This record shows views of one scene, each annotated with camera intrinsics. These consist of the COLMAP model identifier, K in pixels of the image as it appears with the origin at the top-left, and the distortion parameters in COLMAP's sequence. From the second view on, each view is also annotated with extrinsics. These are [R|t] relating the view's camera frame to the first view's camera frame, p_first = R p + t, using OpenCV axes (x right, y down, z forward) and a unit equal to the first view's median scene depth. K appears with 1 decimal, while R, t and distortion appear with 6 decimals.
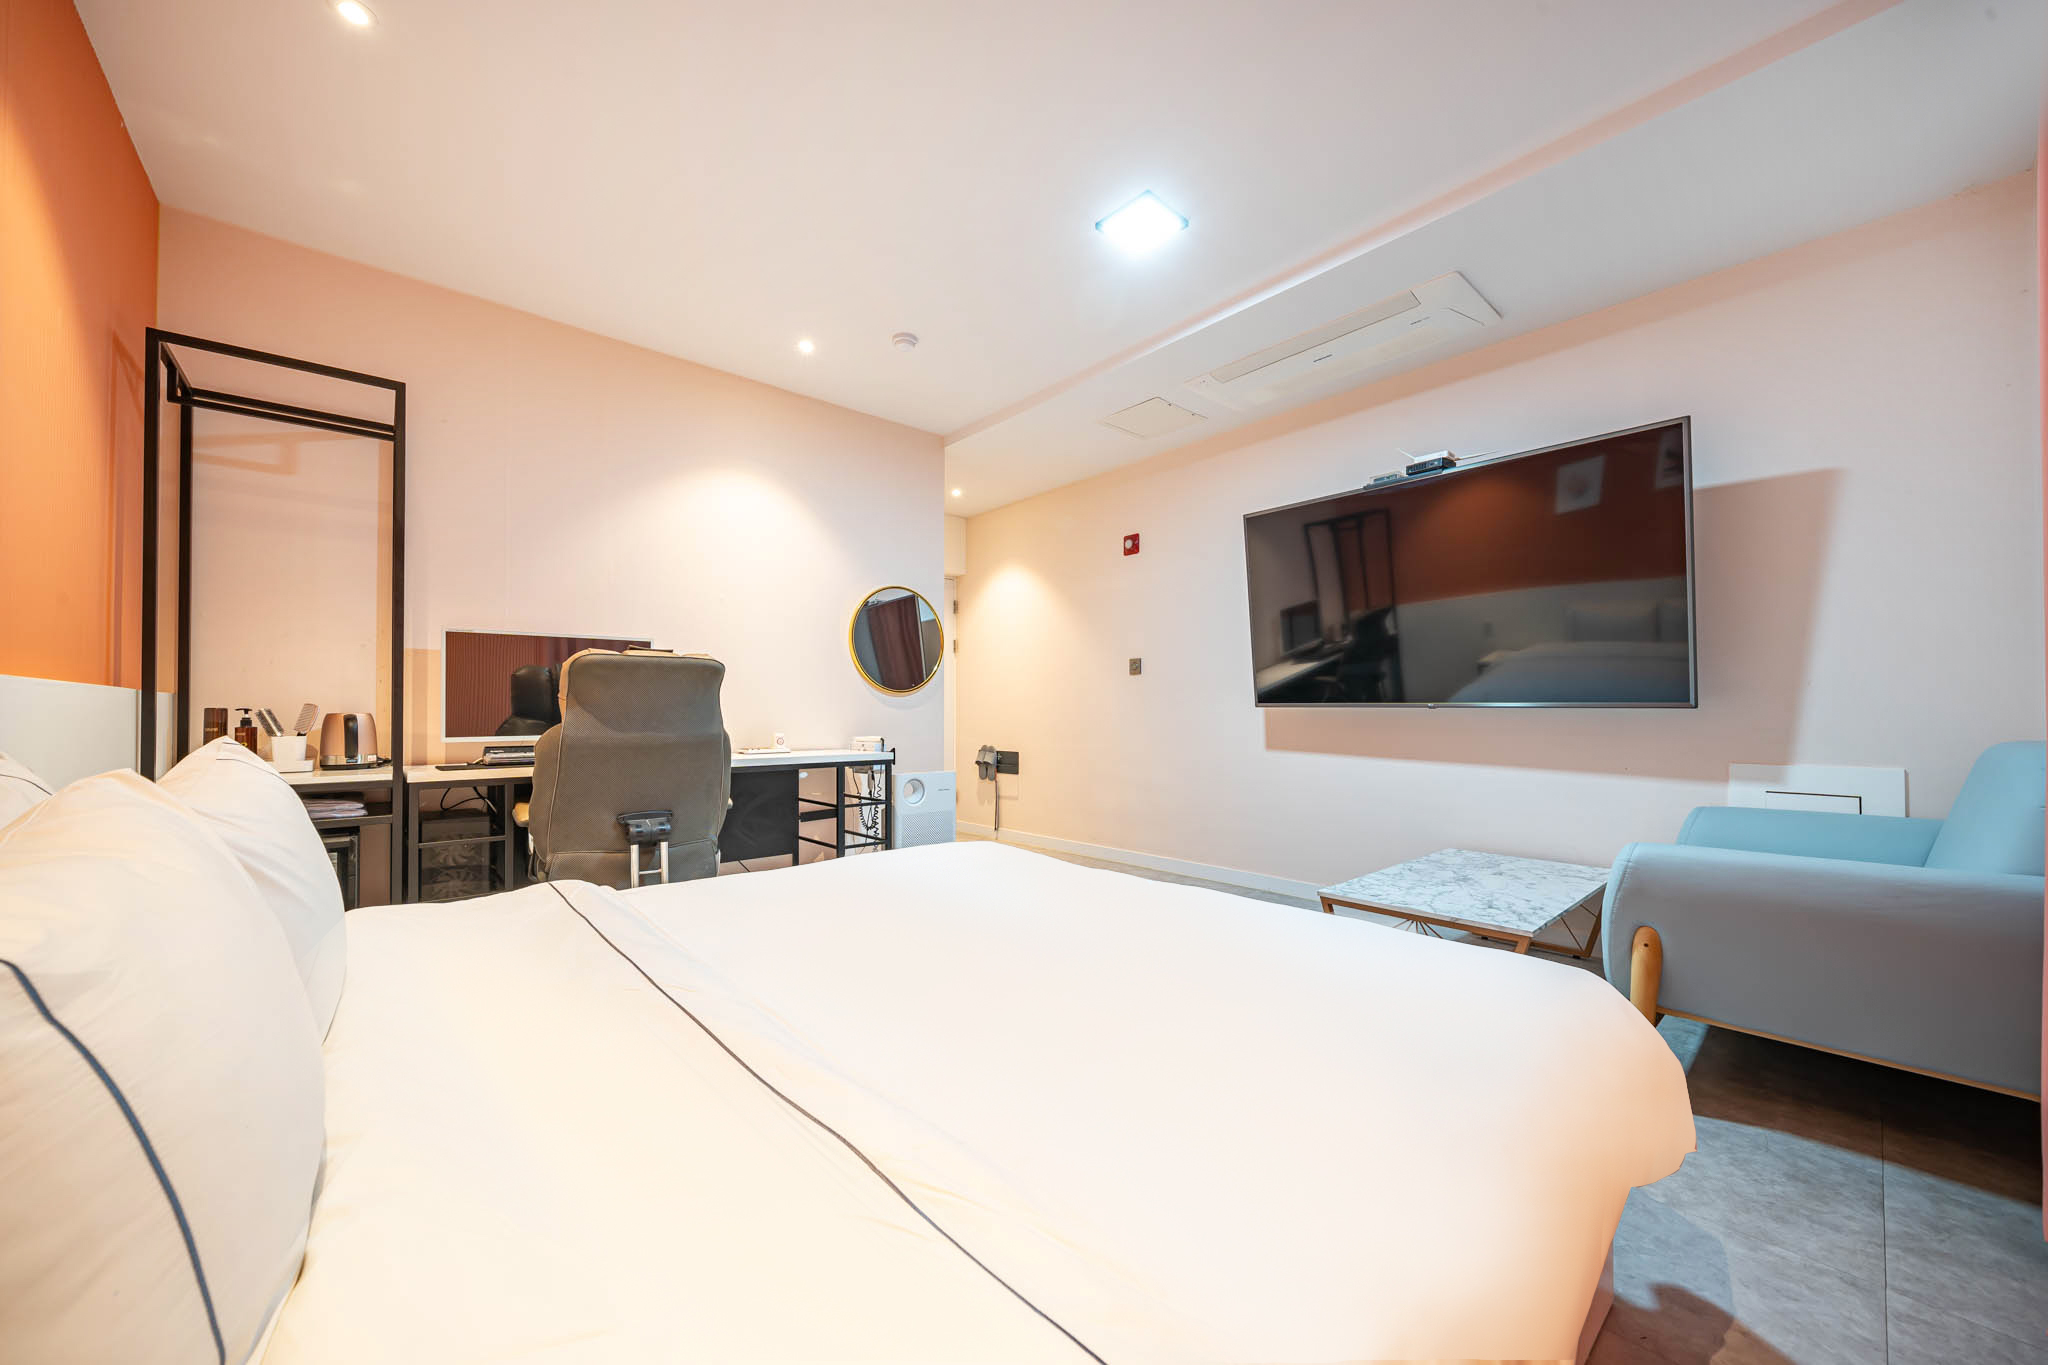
lens RADIAL K [[729.4, 0, 1015.0], [0, 729.4, 703.5], [0, 0, 1]] dist [-0.000323, -0.000051]
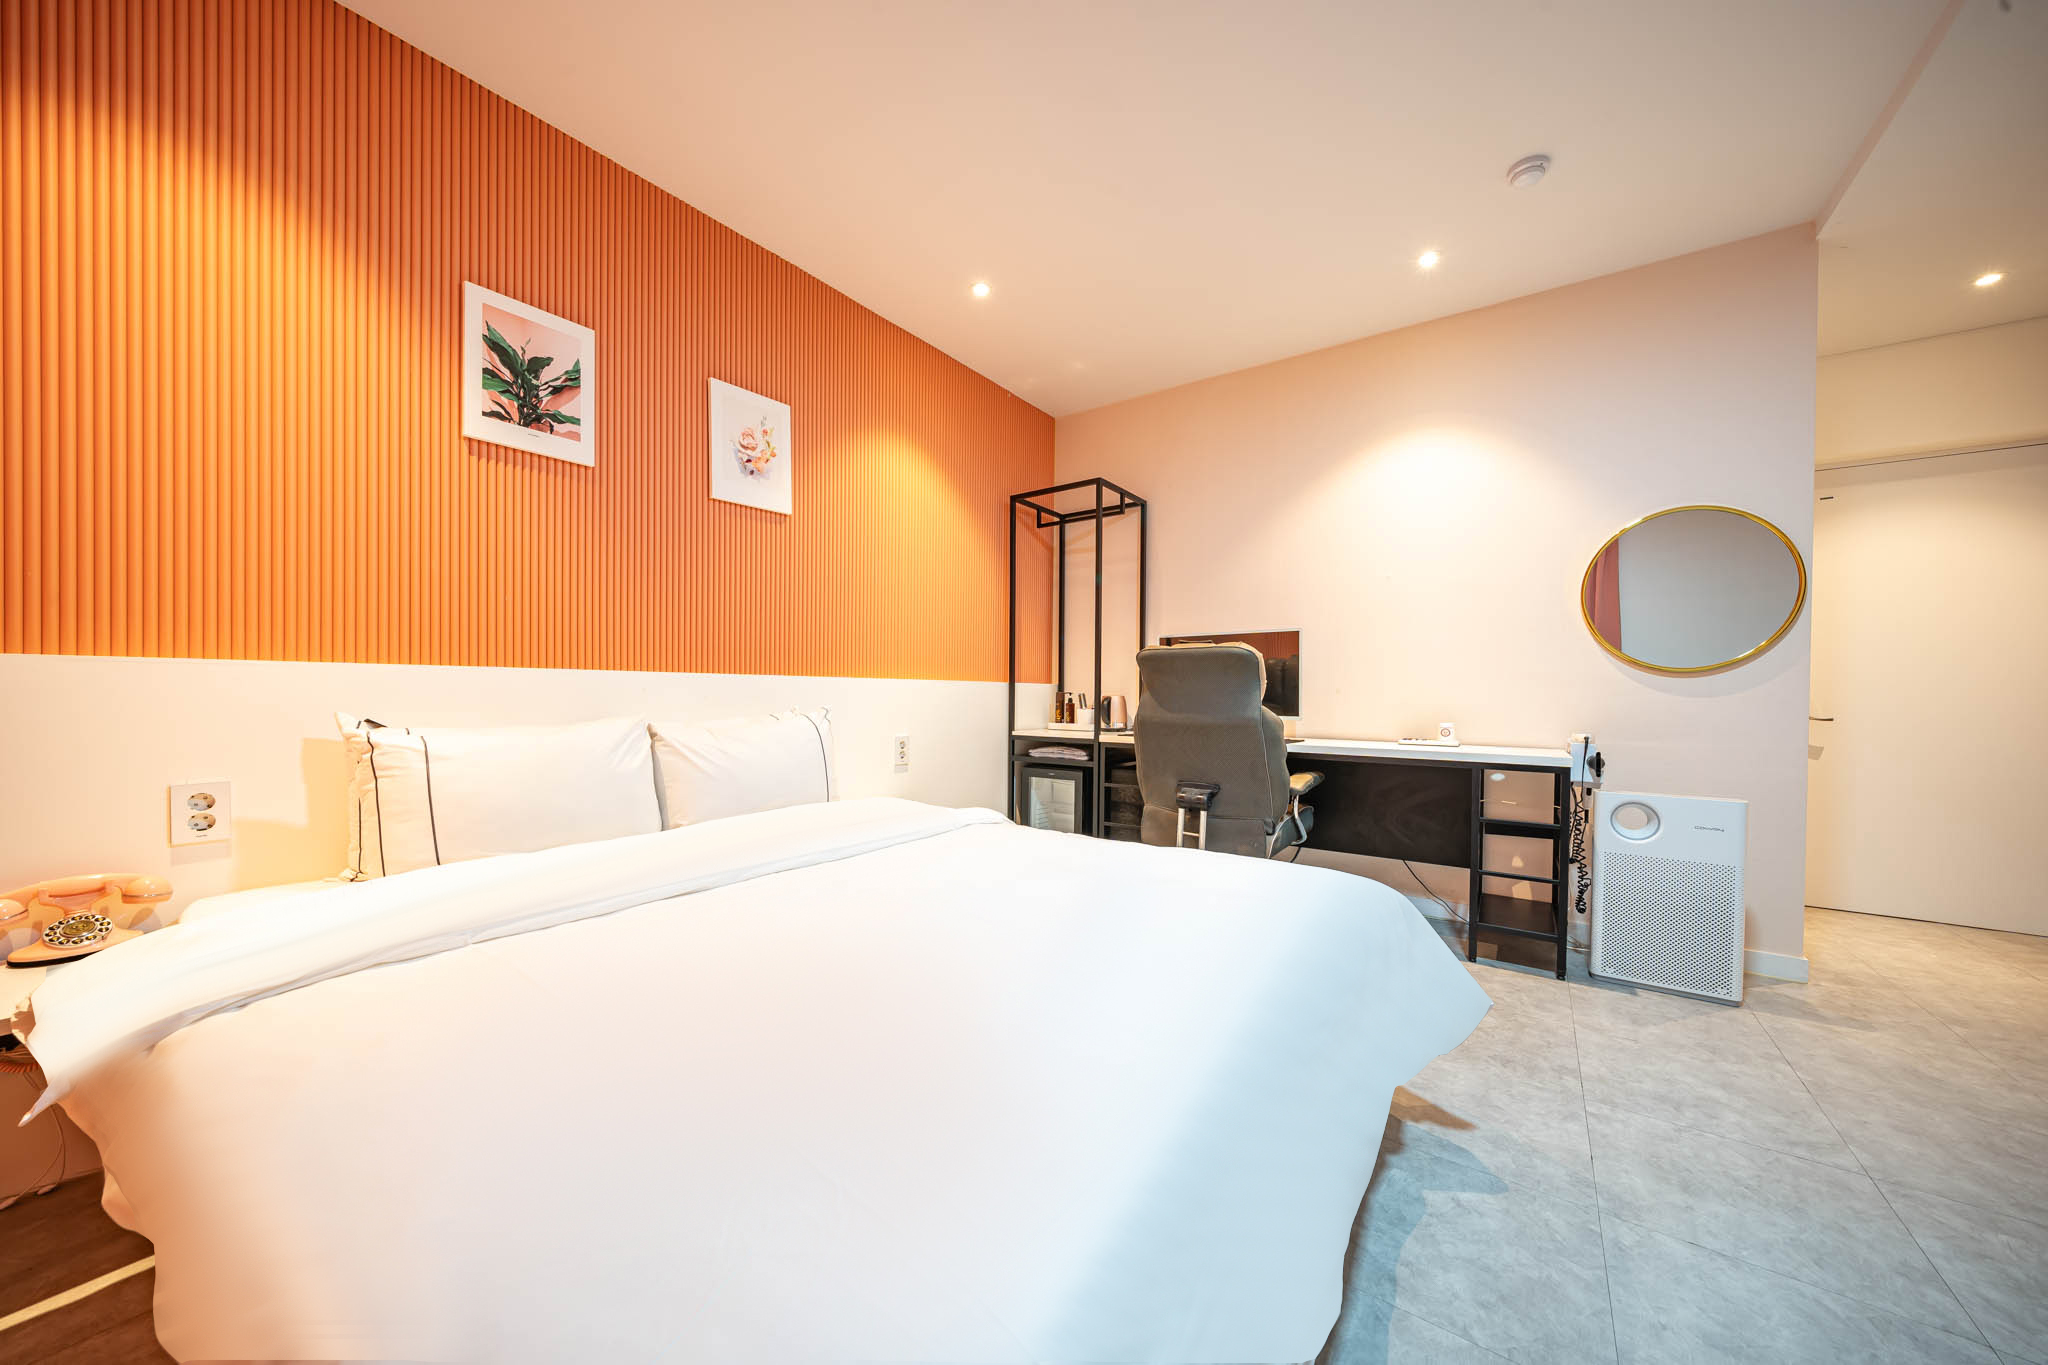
lens RADIAL K [[707.1, 0, 1022.6], [0, 707.1, 691.1], [0, 0, 1]] dist [-0.000859, 0.000150]
pose [[0.223826, 0.001389, -0.974628, 0.526588], [0.004318, 0.999988, 0.002417, -0.000585], [0.974619, -0.004750, 0.223818, 0.482171]]
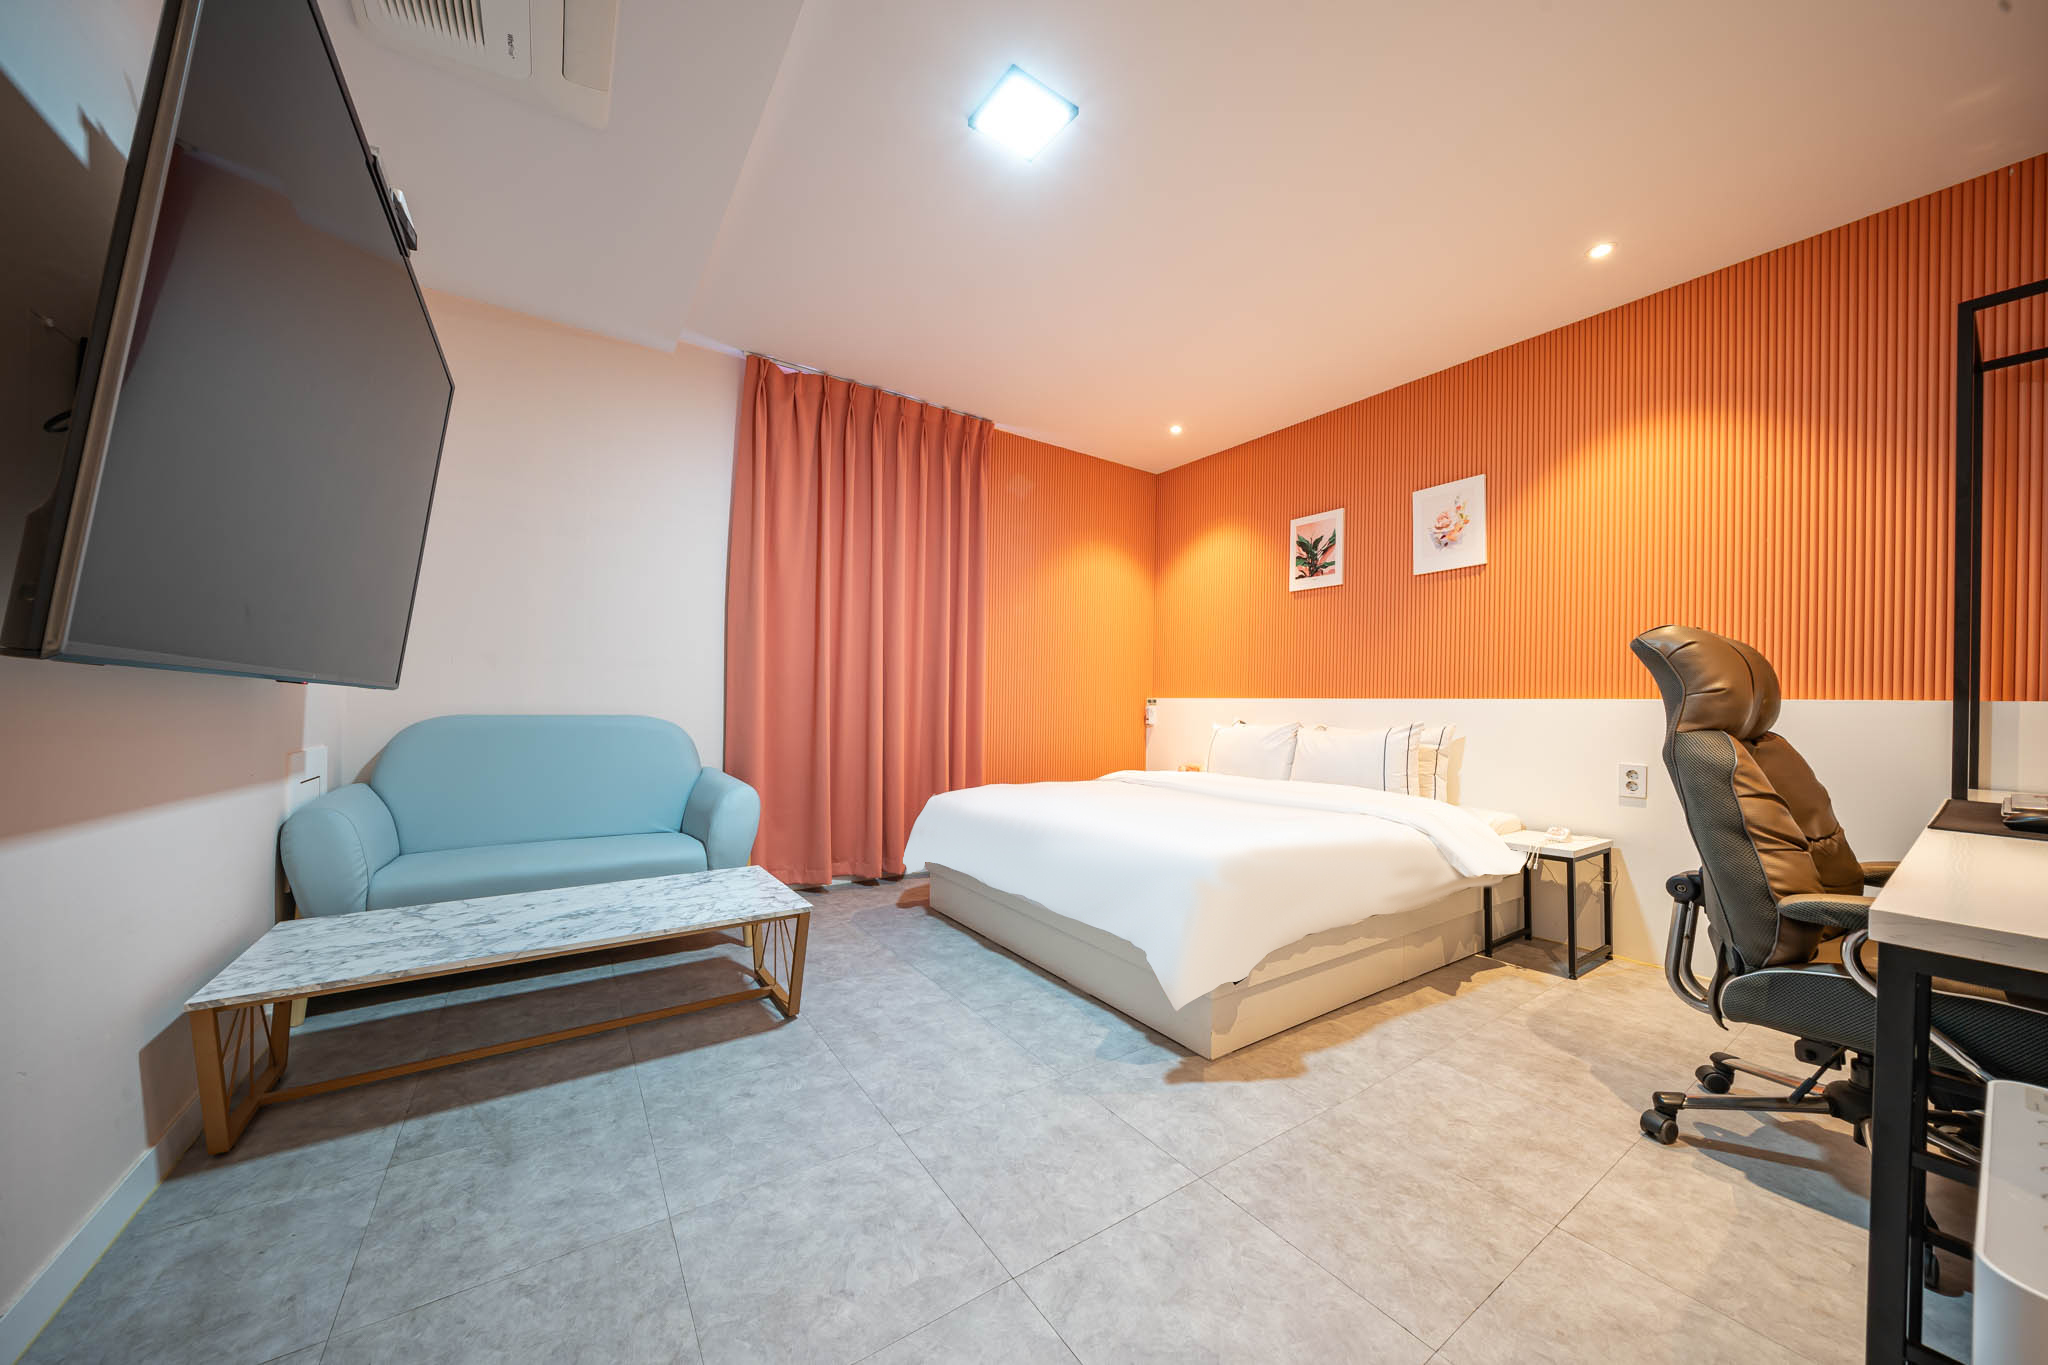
lens RADIAL K [[707.1, 0, 1035.8], [0, 707.1, 701.0], [0, 0, 1]] dist [-0.000859, 0.000150]
pose [[-0.993716, -0.013378, 0.111129, 0.072023], [-0.015408, 0.999729, -0.017431, 0.016651], [-0.110866, -0.019034, -0.993653, 1.723585]]
